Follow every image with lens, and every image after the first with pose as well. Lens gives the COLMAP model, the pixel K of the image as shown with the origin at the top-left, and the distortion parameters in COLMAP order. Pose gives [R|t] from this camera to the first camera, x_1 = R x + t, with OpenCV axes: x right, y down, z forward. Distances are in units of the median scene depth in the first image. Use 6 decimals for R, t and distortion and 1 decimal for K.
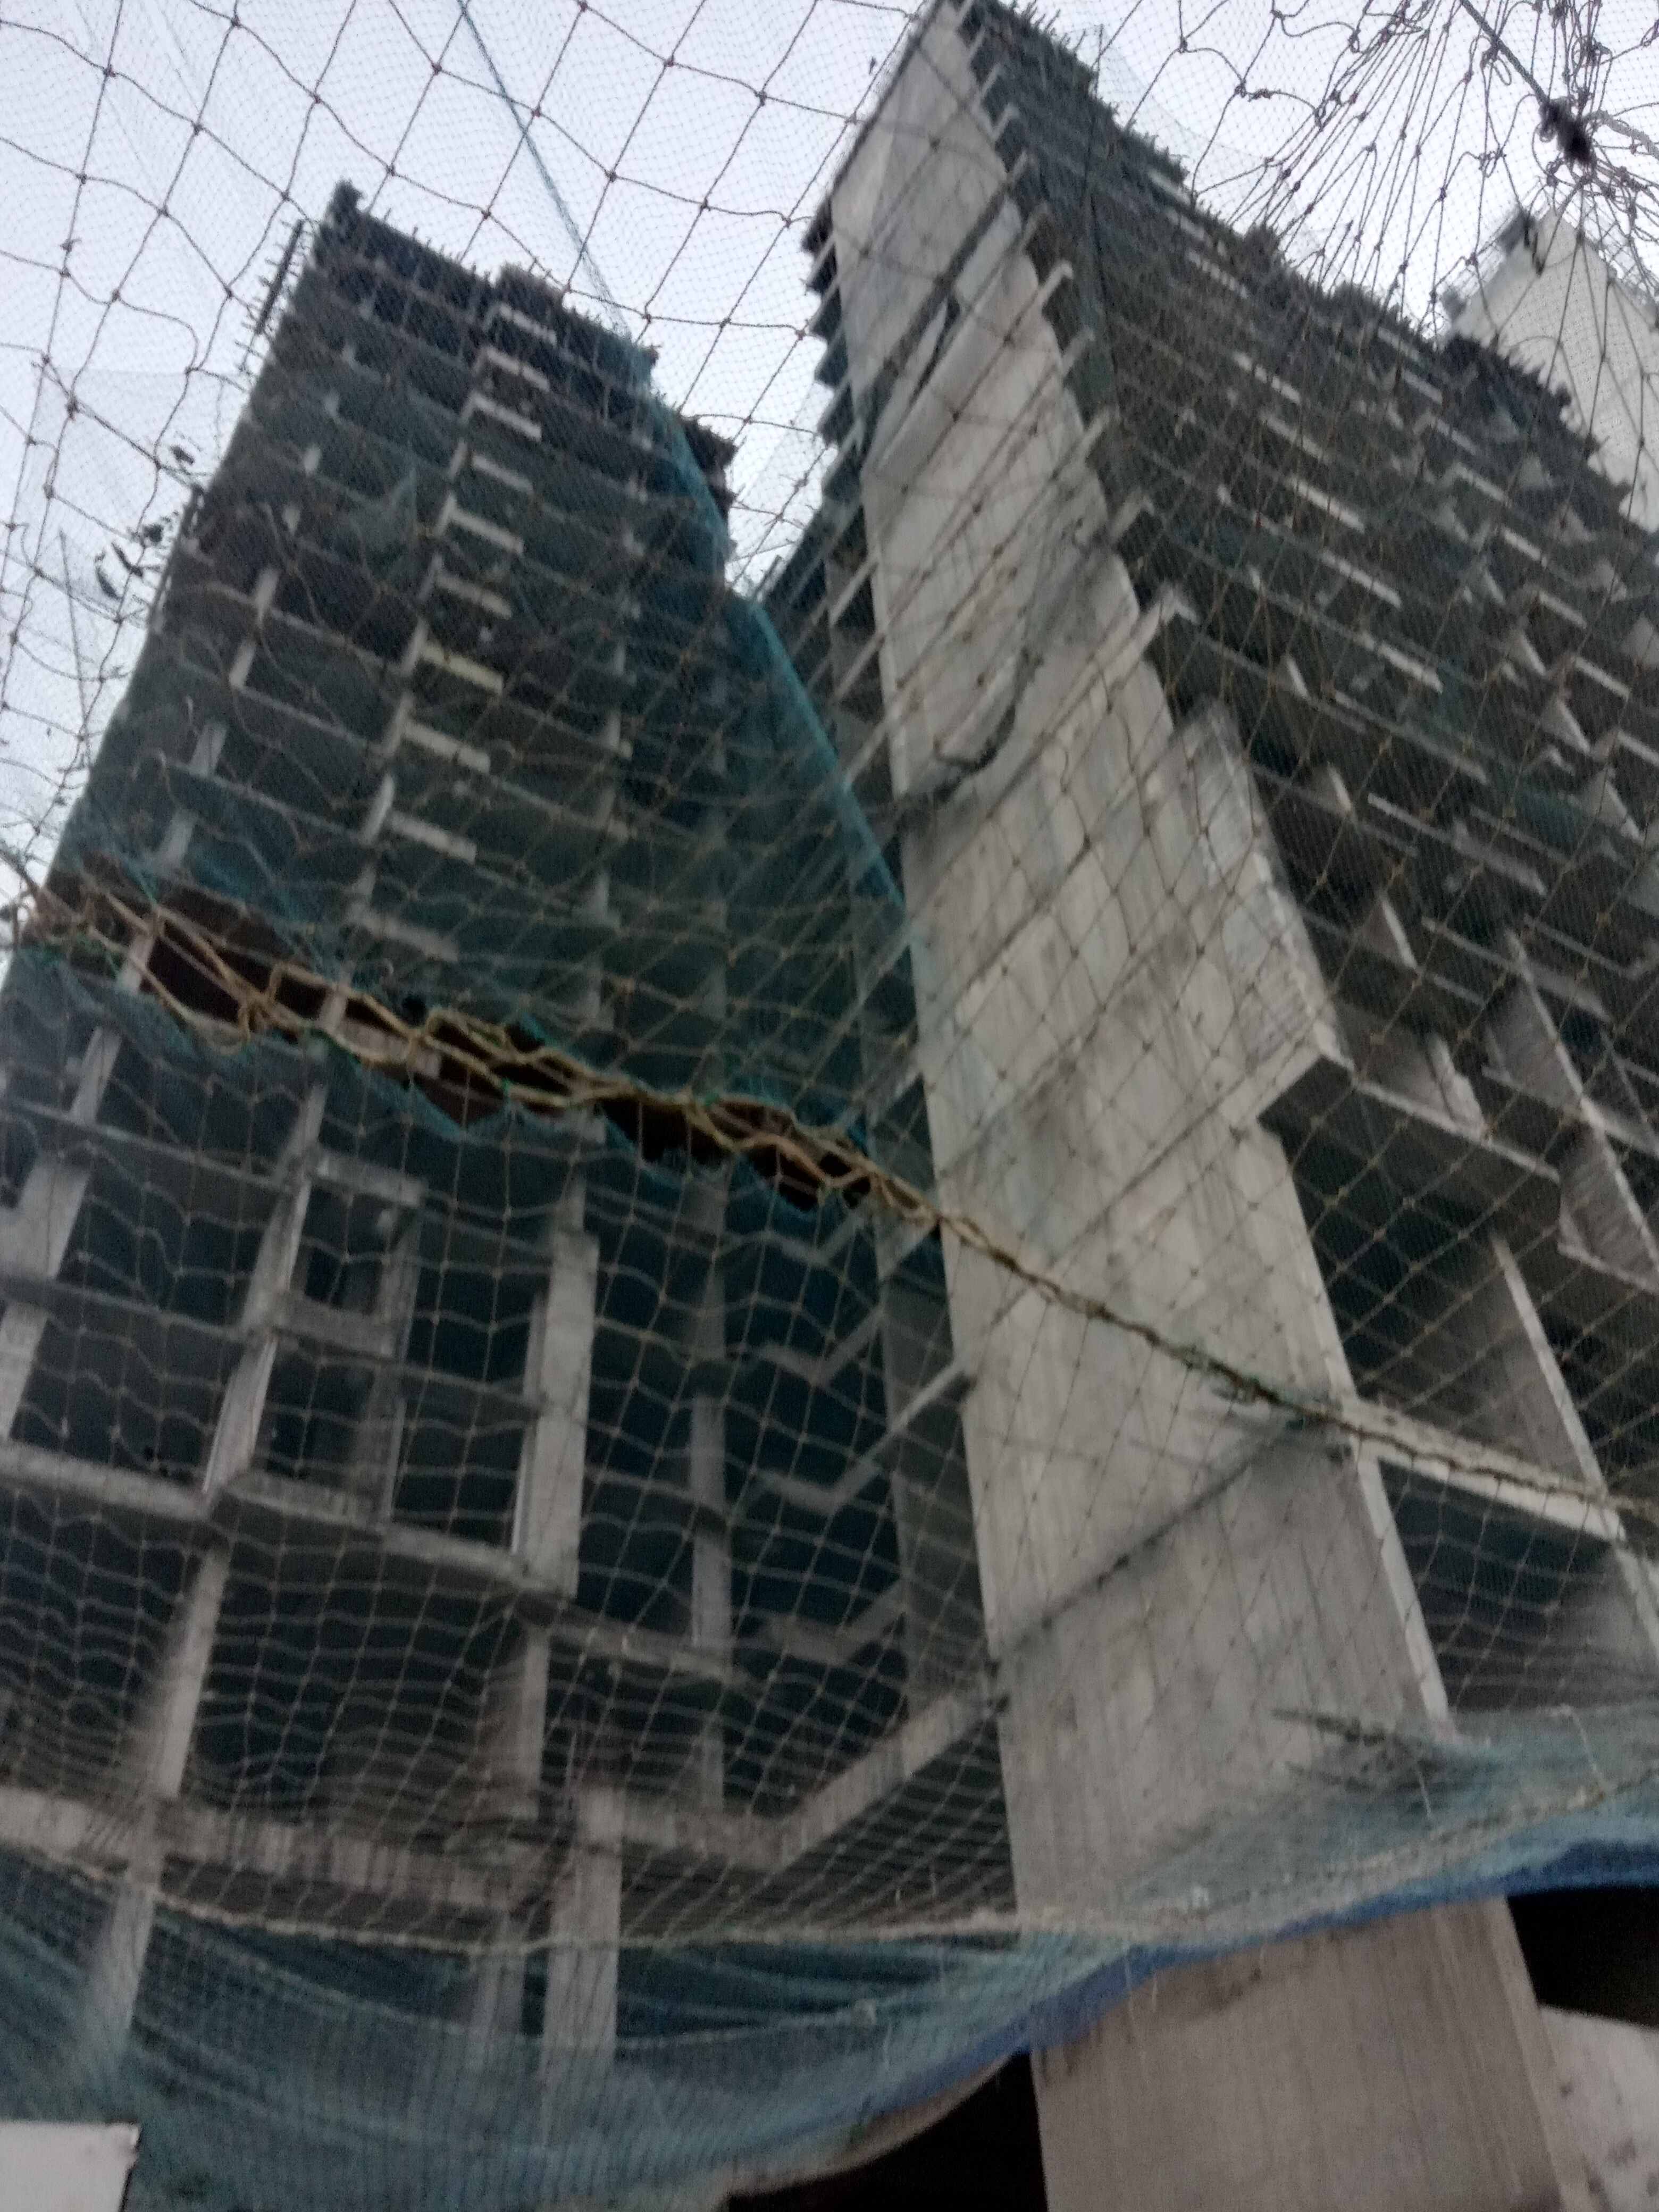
lens RADIAL K [[1766.6, 0, 829.5], [0, 1766.6, 1106.0], [0, 0, 1]] dist [0.056146, -0.060272]
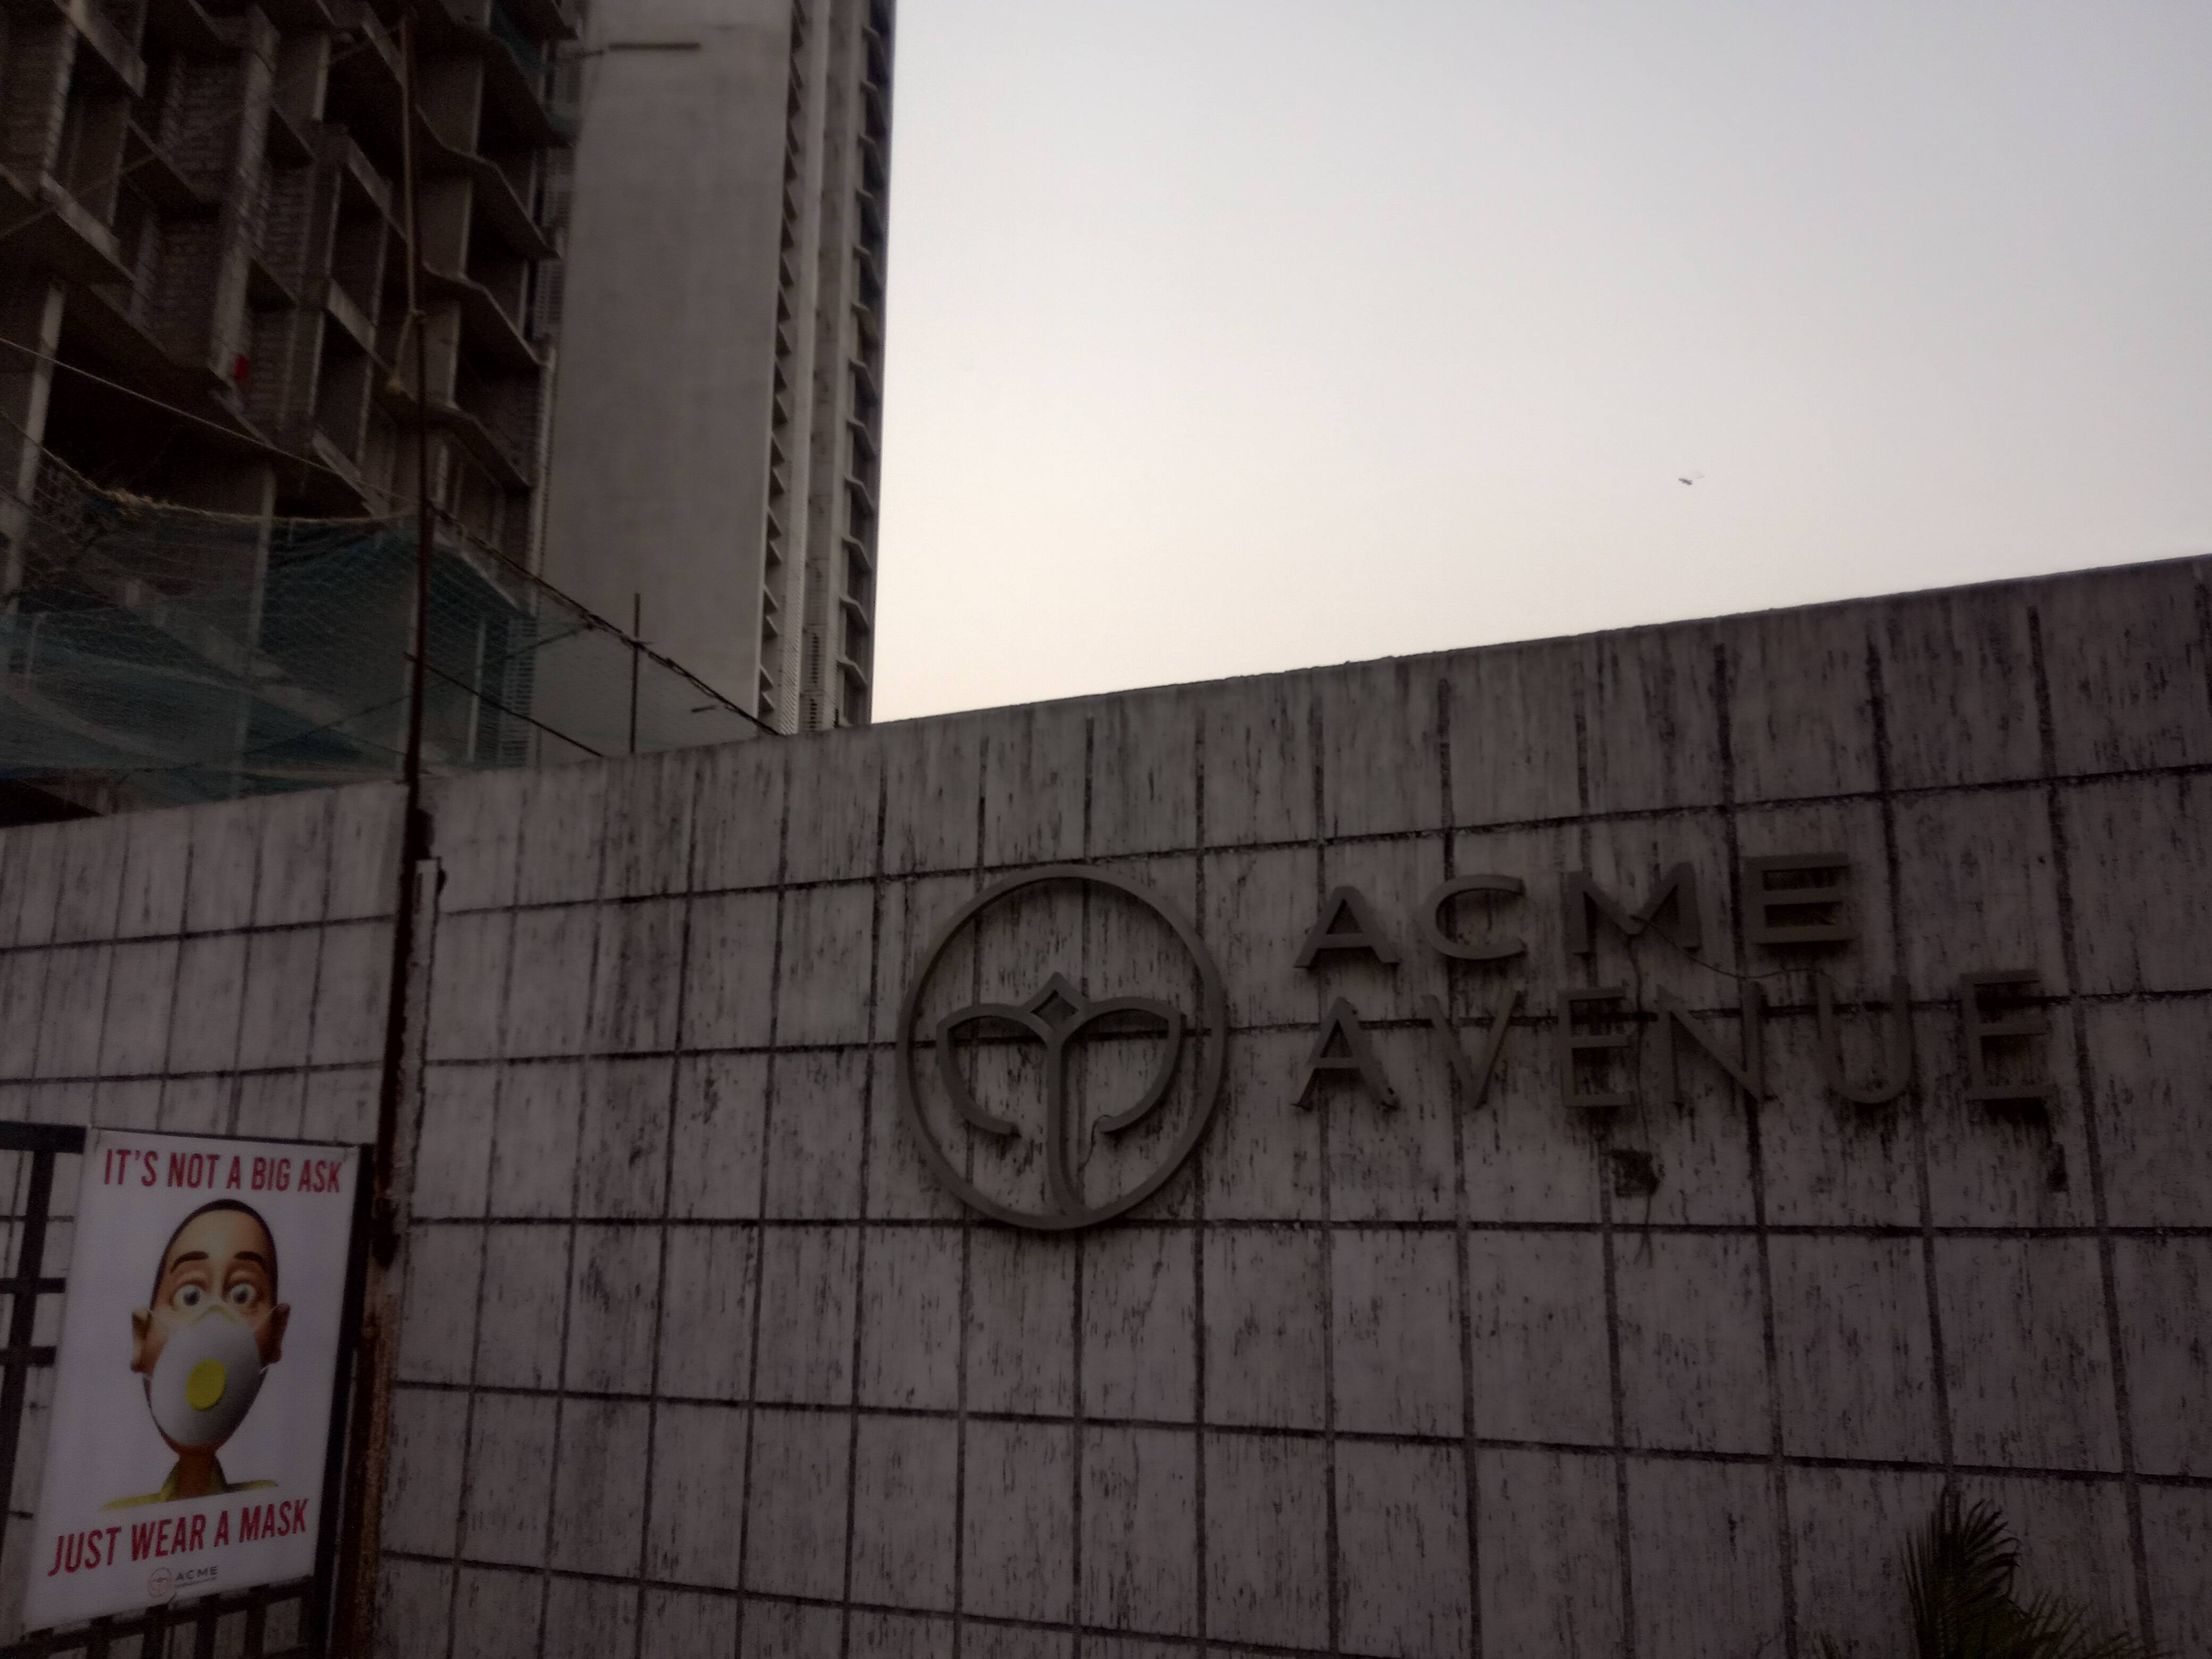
lens RADIAL K [[1766.6, 0, 1106.0], [0, 1766.6, 829.5], [0, 0, 1]] dist [0.056146, -0.060272]
pose [[0.542839, 0.230460, 0.807597, 0.013767], [-0.629638, 0.748036, 0.209757, -0.240254], [-0.555771, -0.622358, 0.551170, -0.230070]]
